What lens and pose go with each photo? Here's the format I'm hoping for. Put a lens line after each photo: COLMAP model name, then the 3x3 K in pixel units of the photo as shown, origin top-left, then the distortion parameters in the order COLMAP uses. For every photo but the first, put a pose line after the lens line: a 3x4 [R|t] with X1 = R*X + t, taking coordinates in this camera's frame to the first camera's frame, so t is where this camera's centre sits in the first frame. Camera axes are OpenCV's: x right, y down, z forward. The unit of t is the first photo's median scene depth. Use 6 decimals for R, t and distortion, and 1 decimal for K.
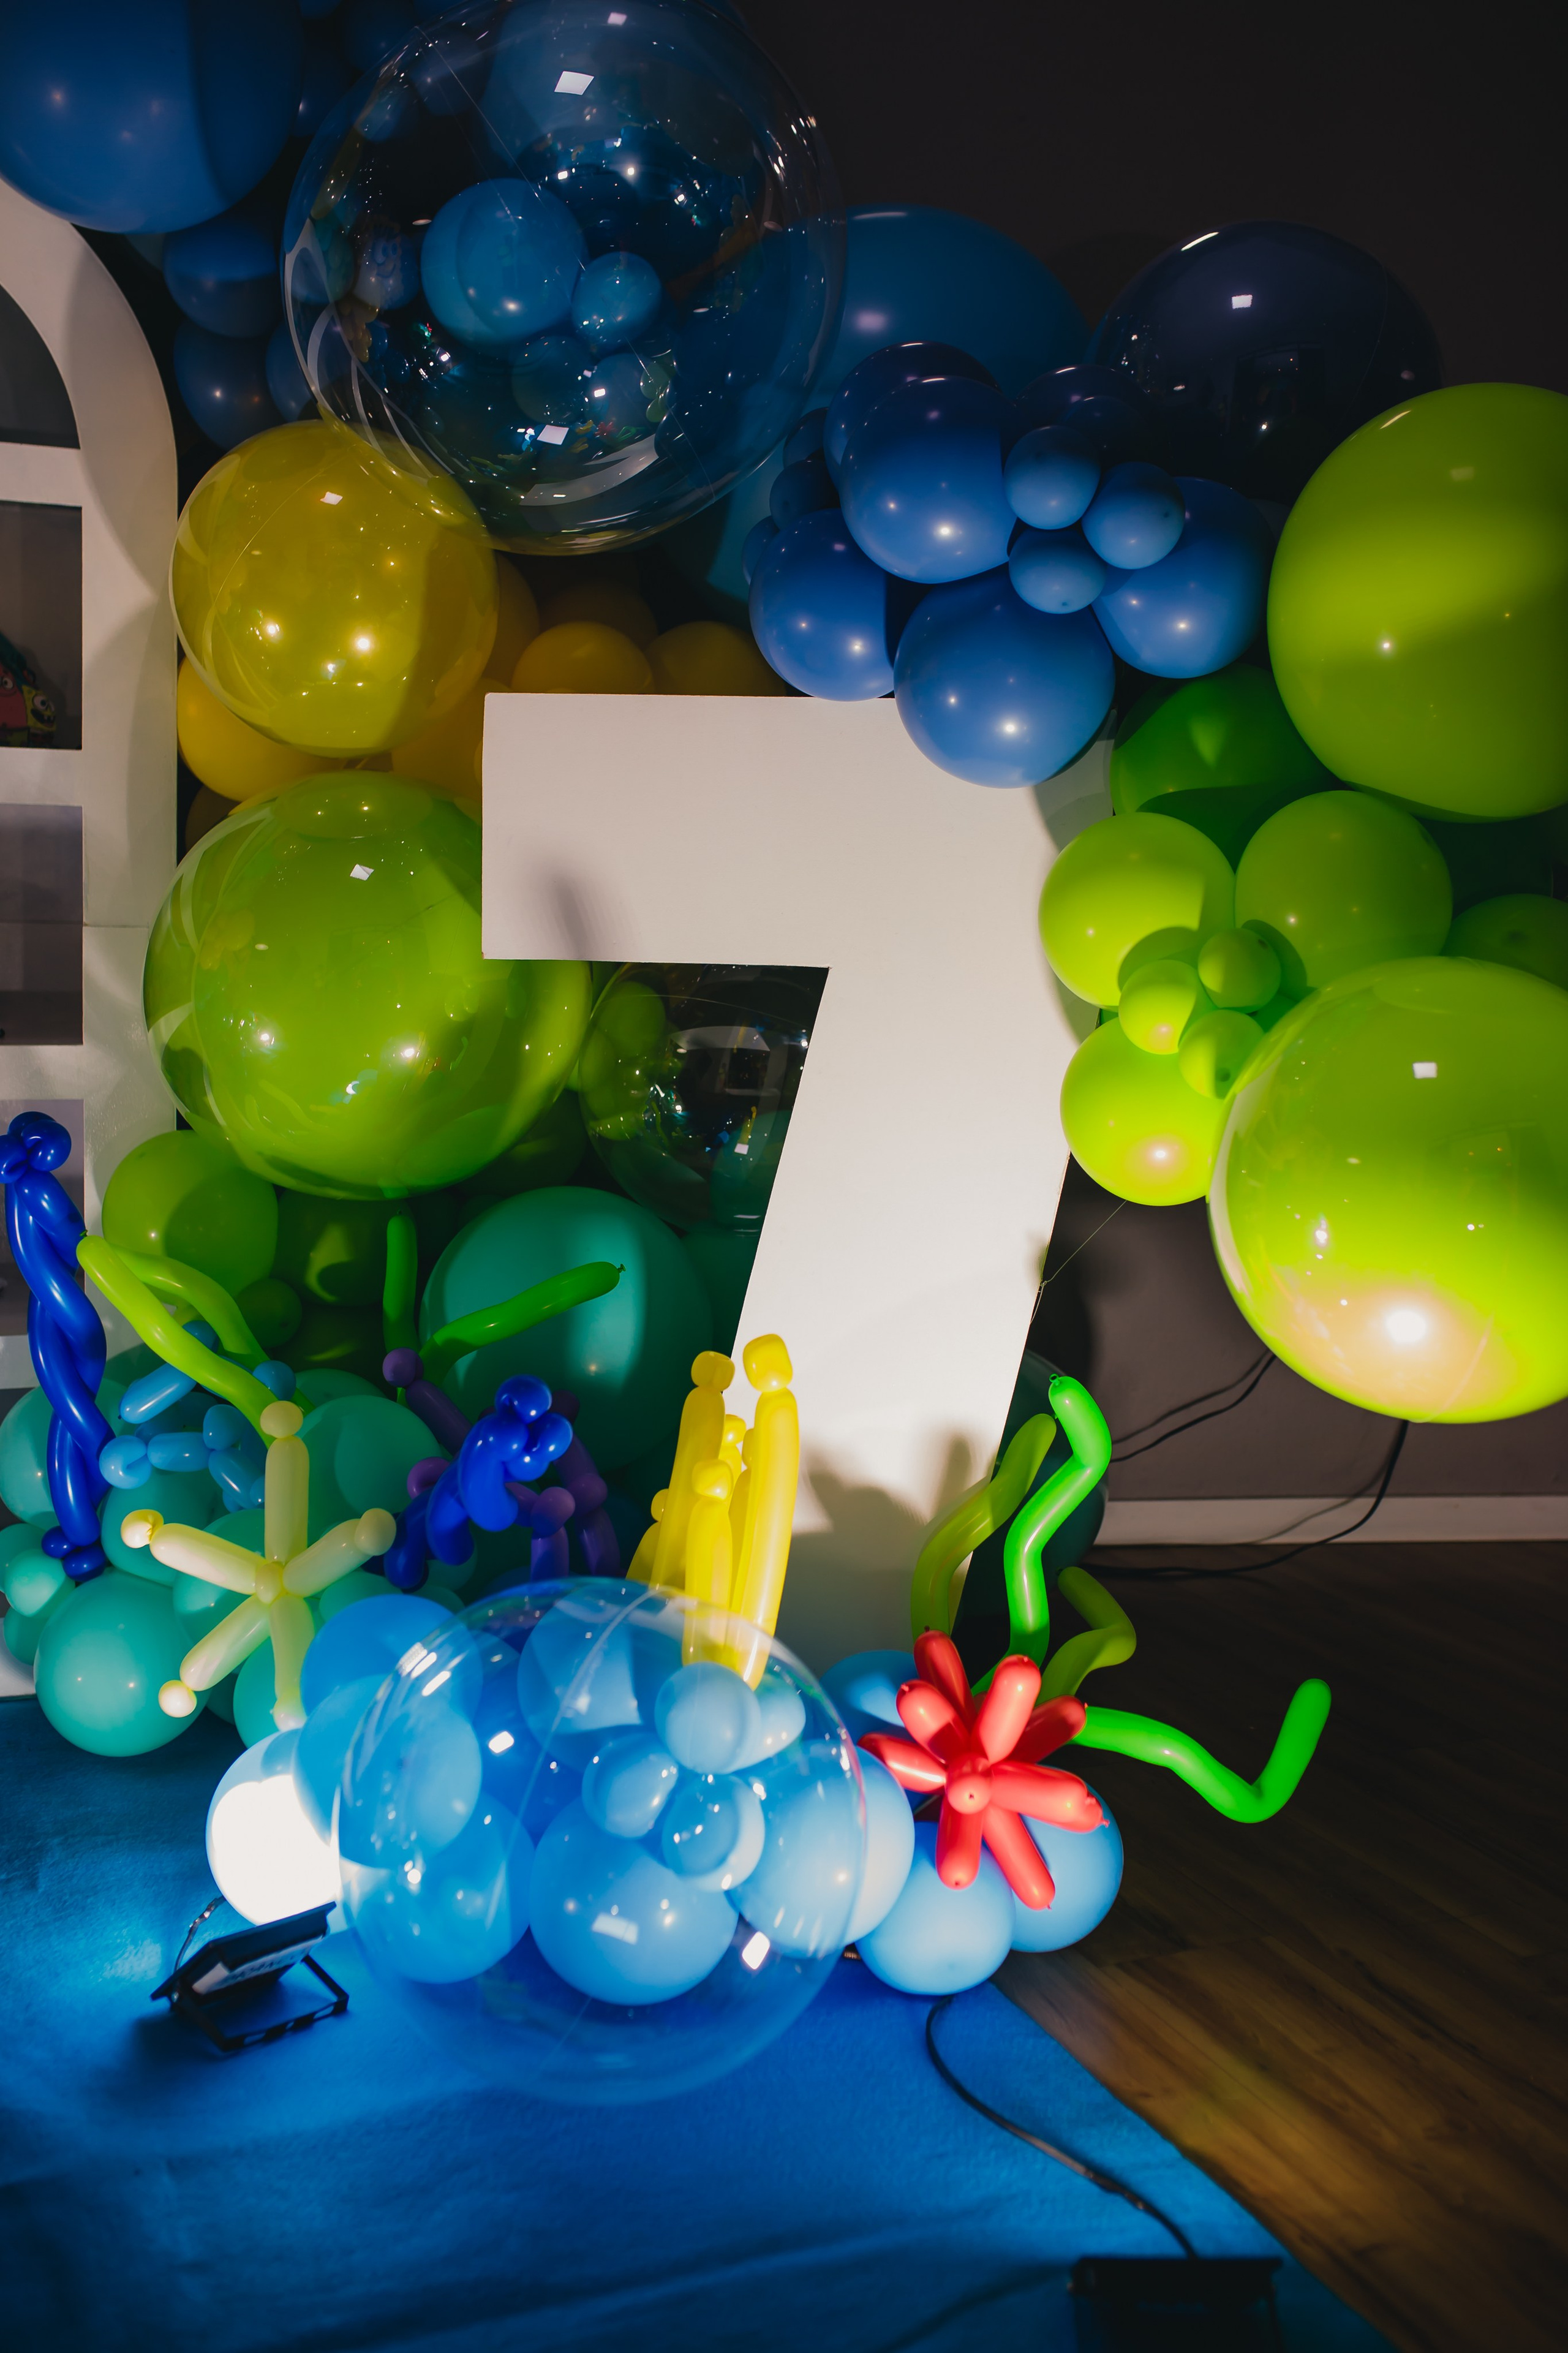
lens RADIAL K [[2340.4, 0, 780.1], [0, 2340.4, 1177.2], [0, 0, 1]] dist [-0.046493, 0.018024]
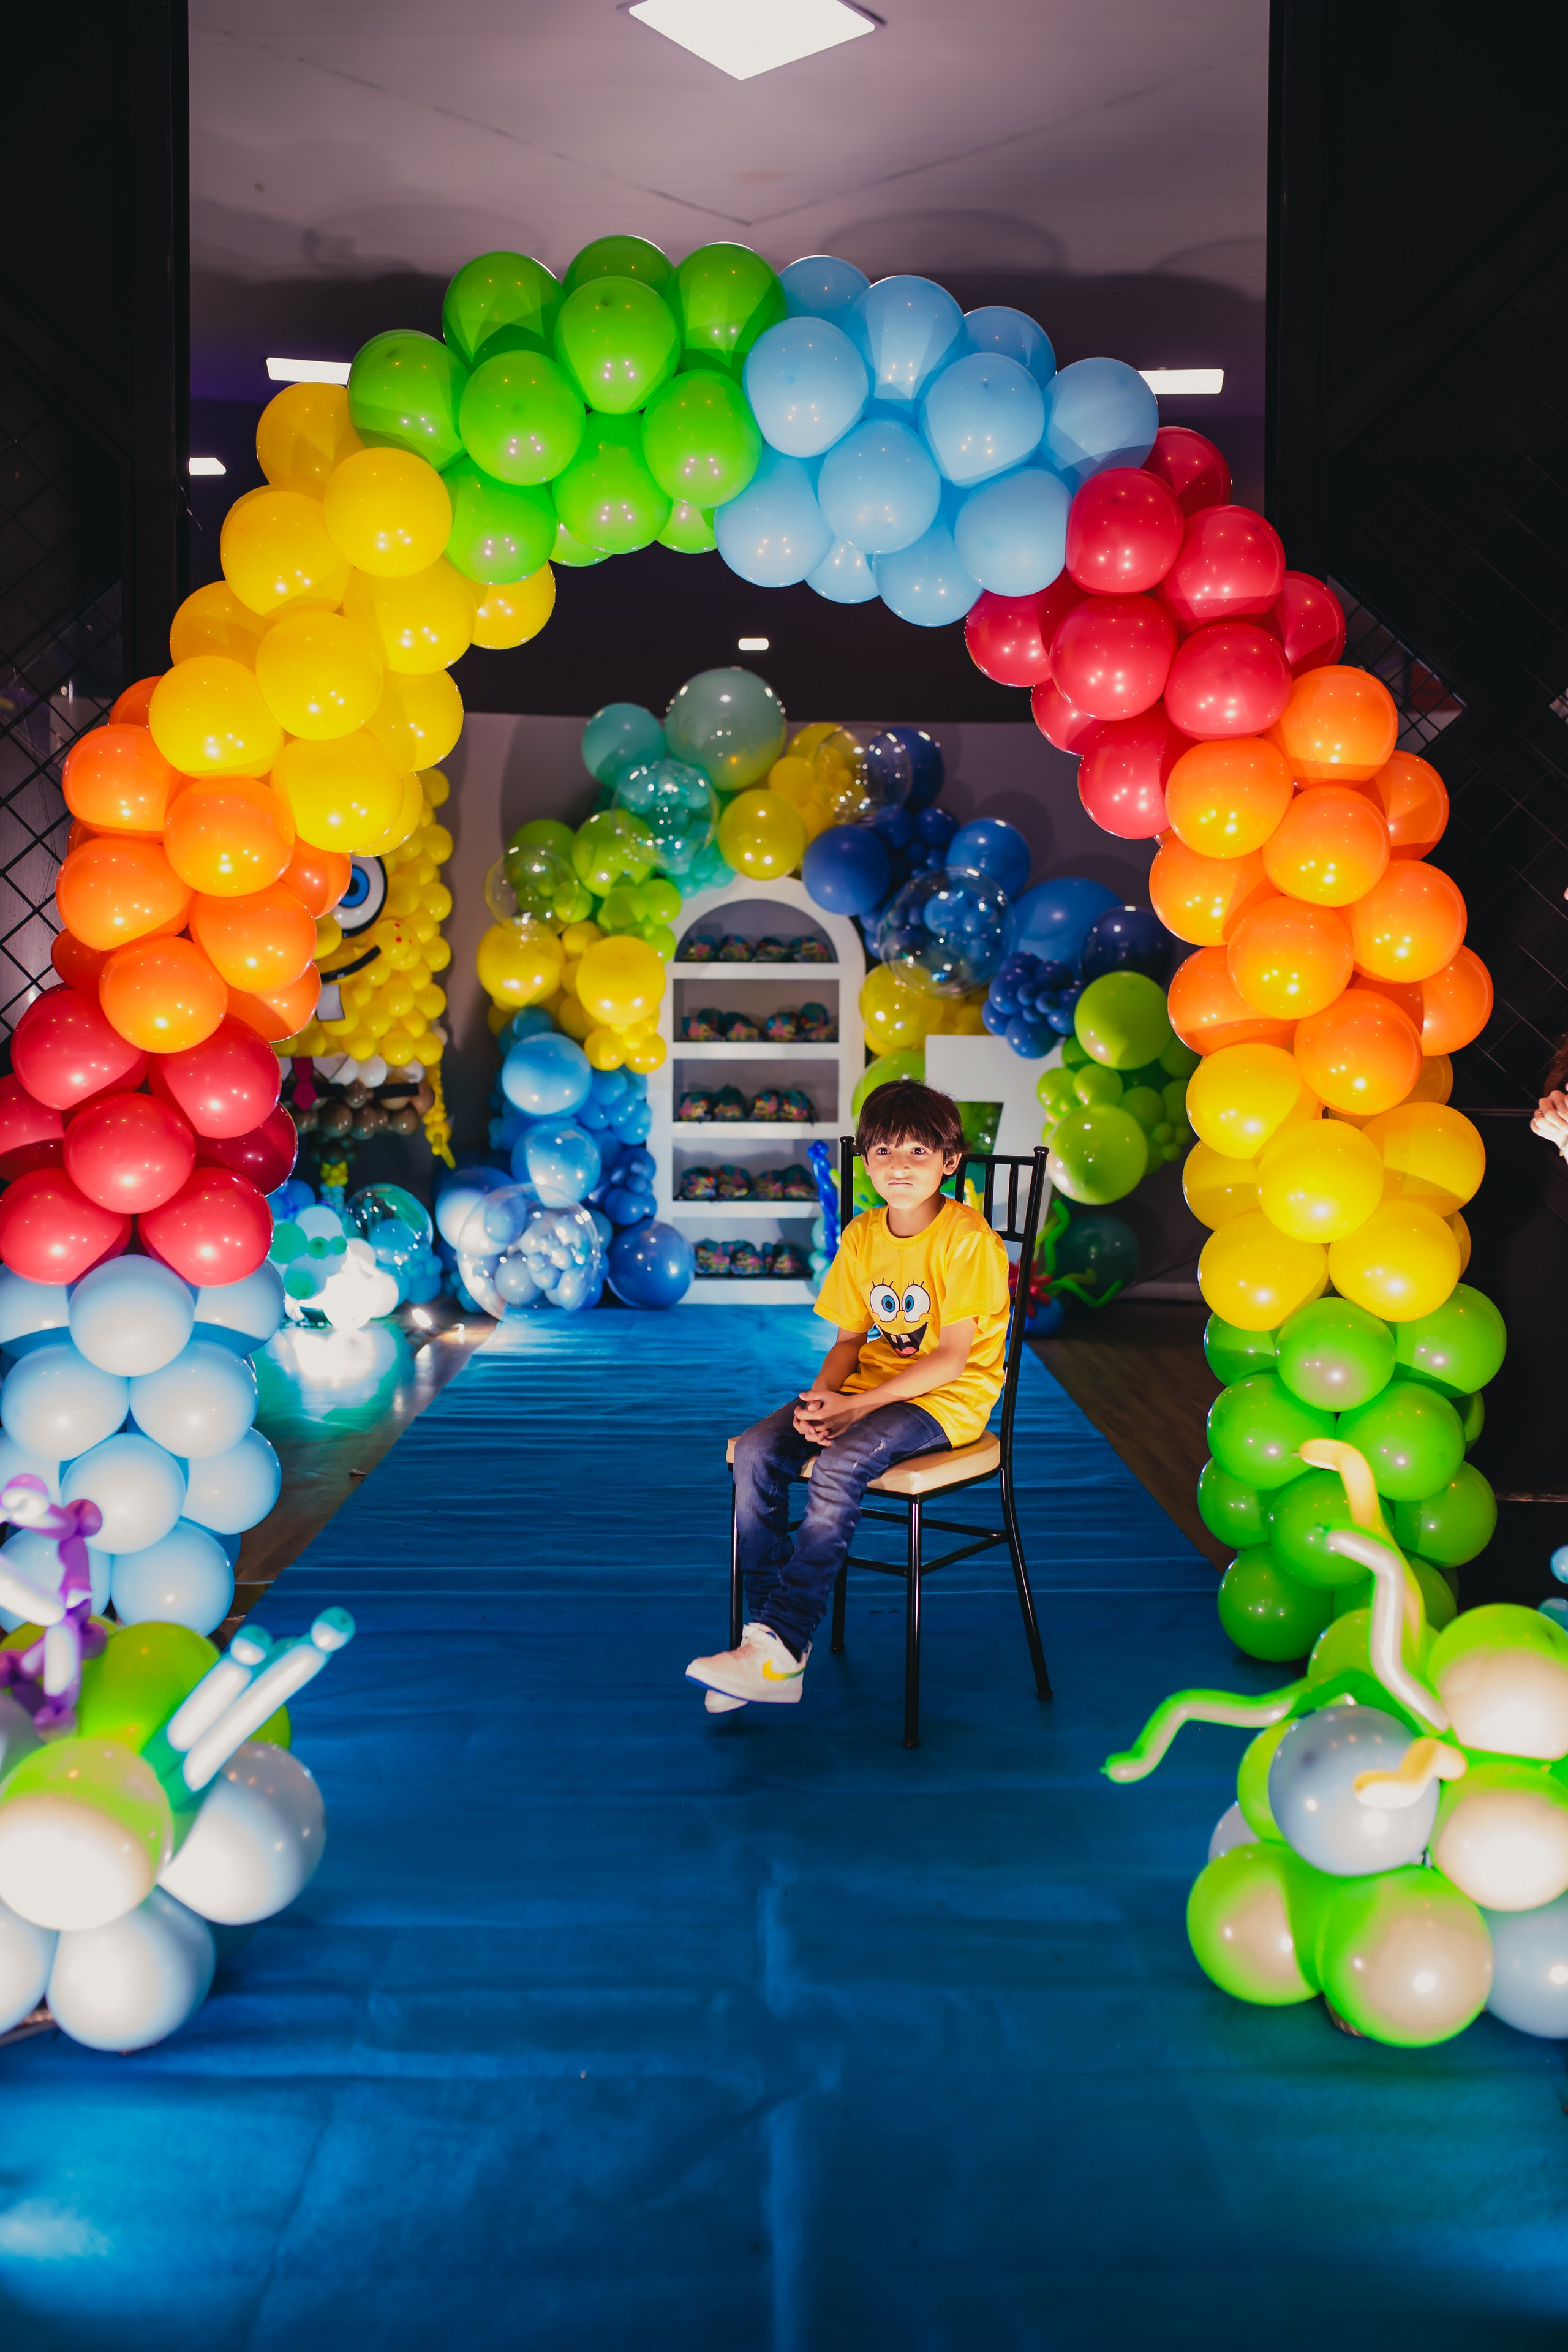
lens RADIAL K [[2380.8, 0, 789.5], [0, 2380.8, 1169.5], [0, 0, 1]] dist [-0.015692, -0.003149]
pose [[0.929695, 0.004720, -0.368301, 1.162950], [-0.023662, 0.998618, -0.046931, 0.223116], [0.367570, 0.052346, 0.928521, -2.886062]]
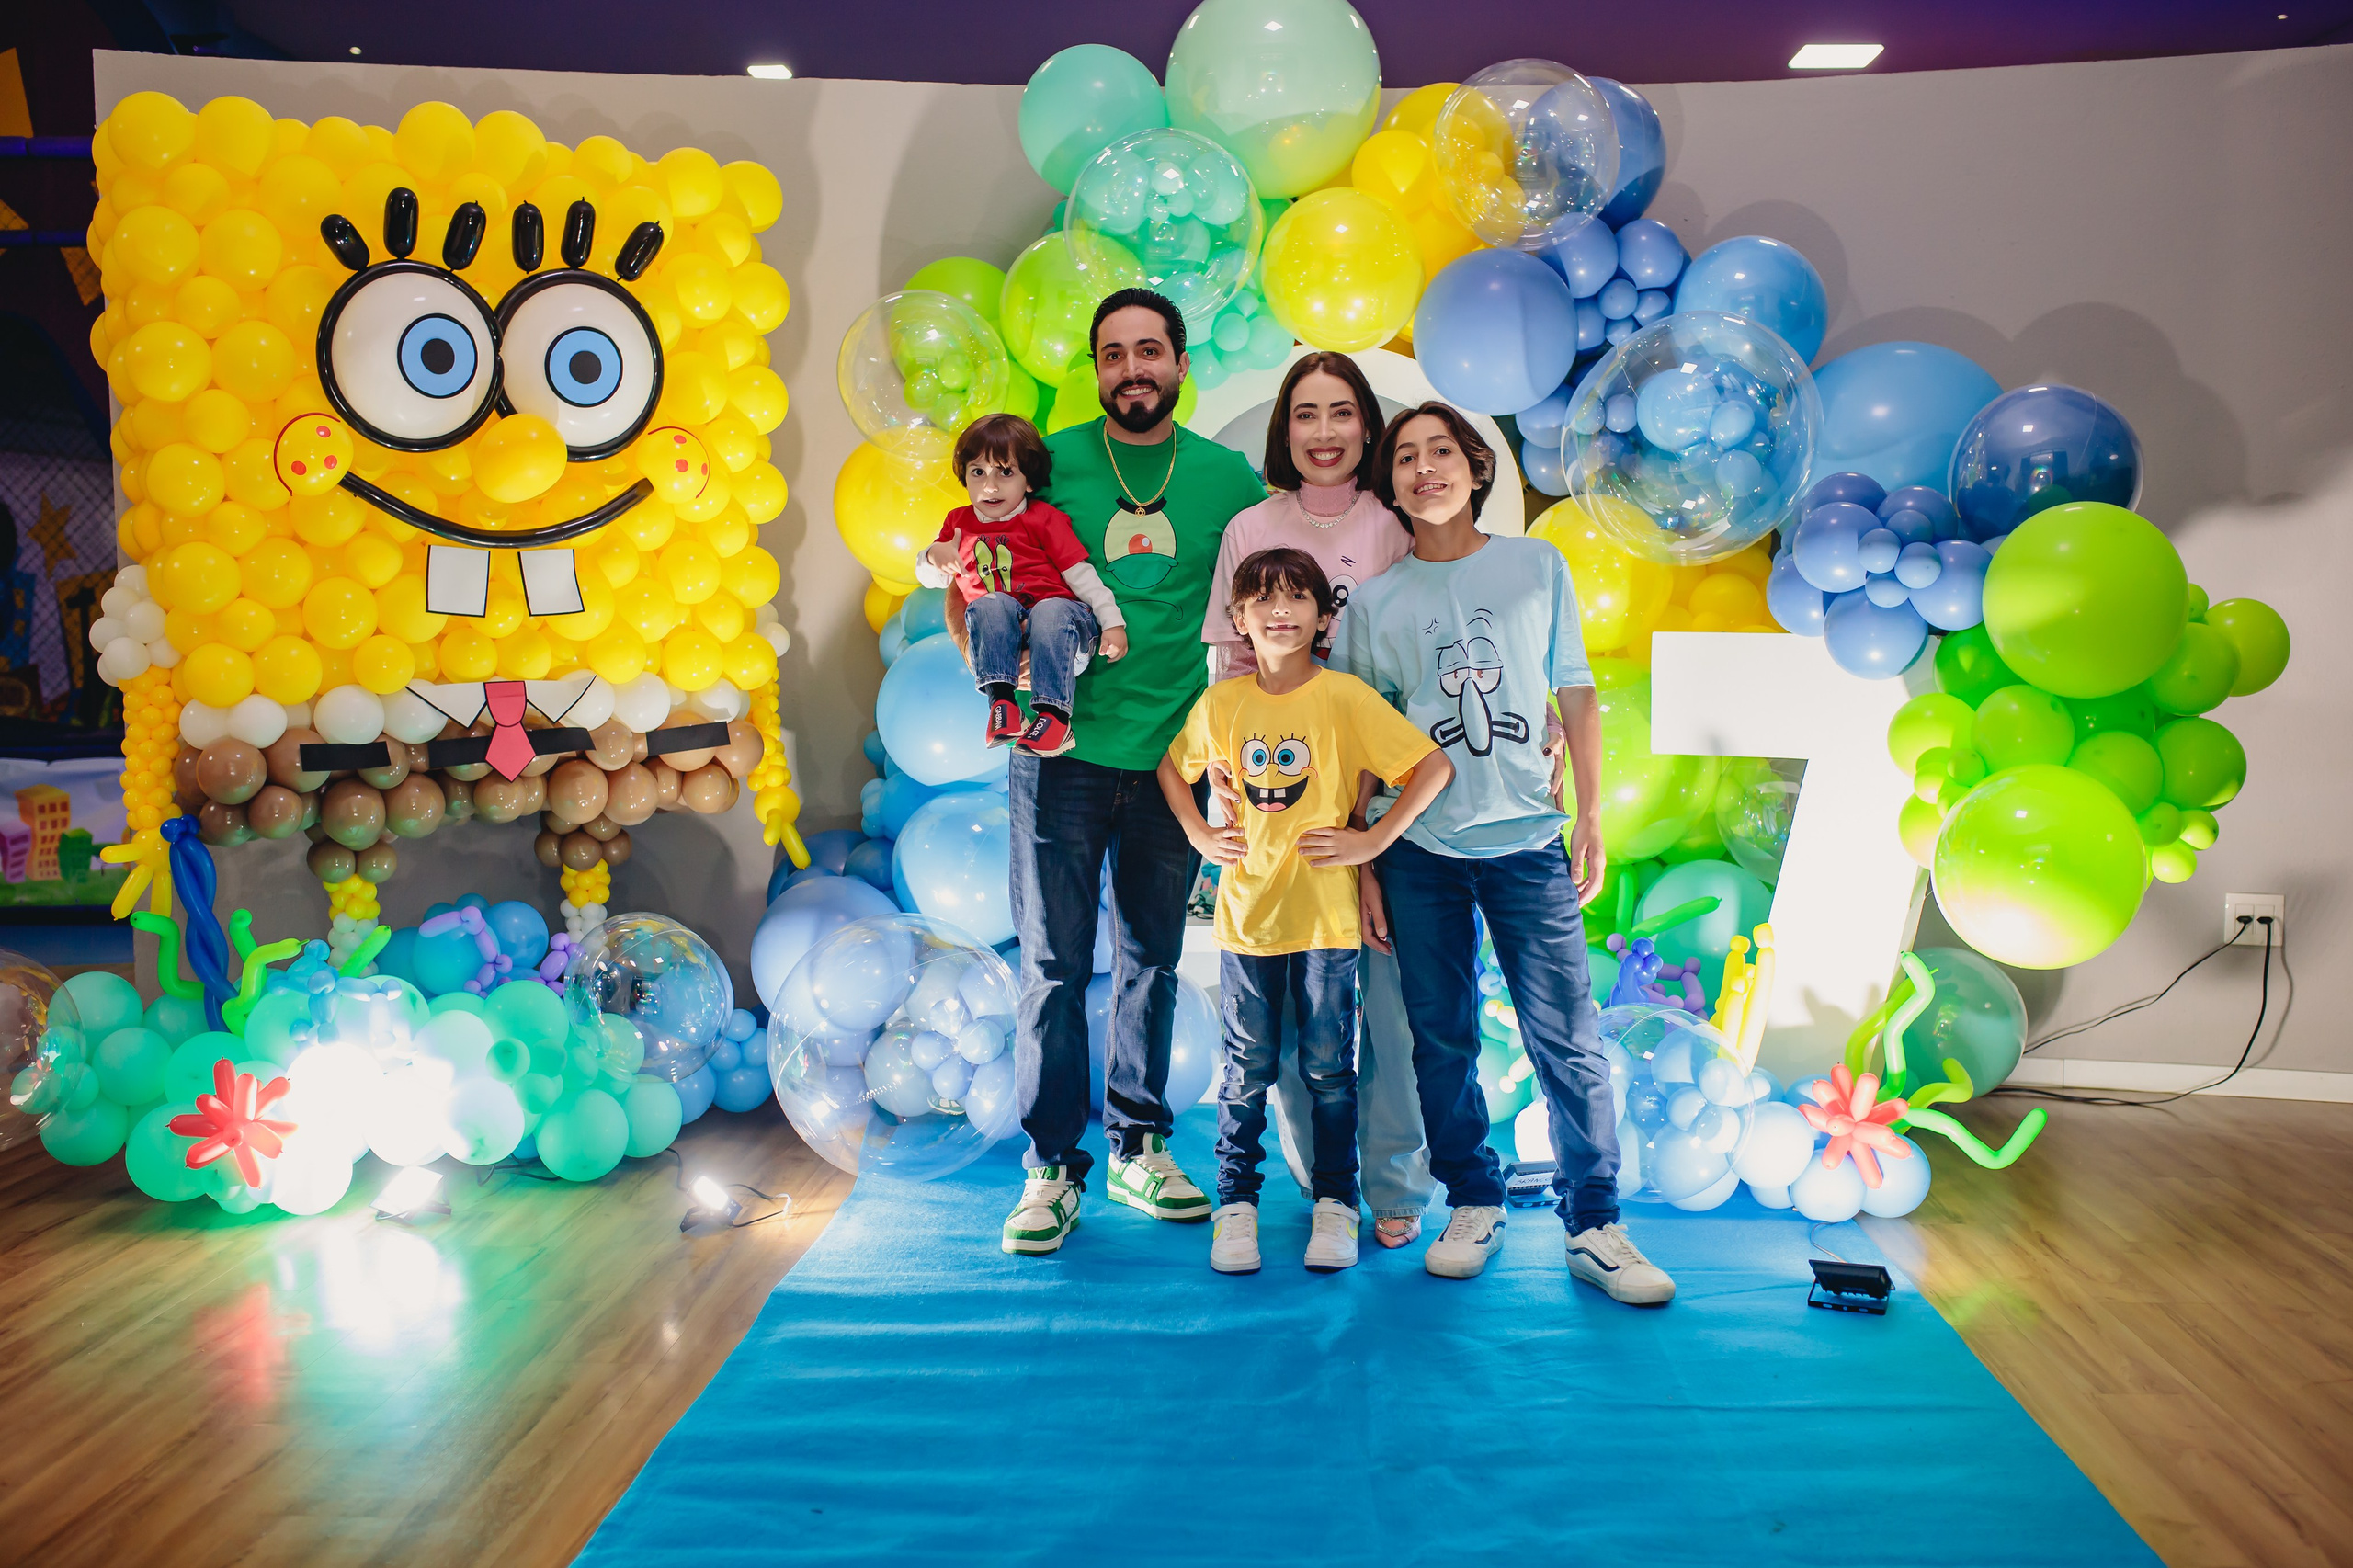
lens RADIAL K [[2340.5, 0, 1174.0], [0, 2340.5, 787.6], [0, 0, 1]] dist [-0.046493, 0.018024]
pose [[0.905123, 0.008746, -0.425060, 0.392117], [-0.021777, 0.999430, -0.025809, 0.003907], [0.424592, 0.032617, 0.904797, -1.145412]]
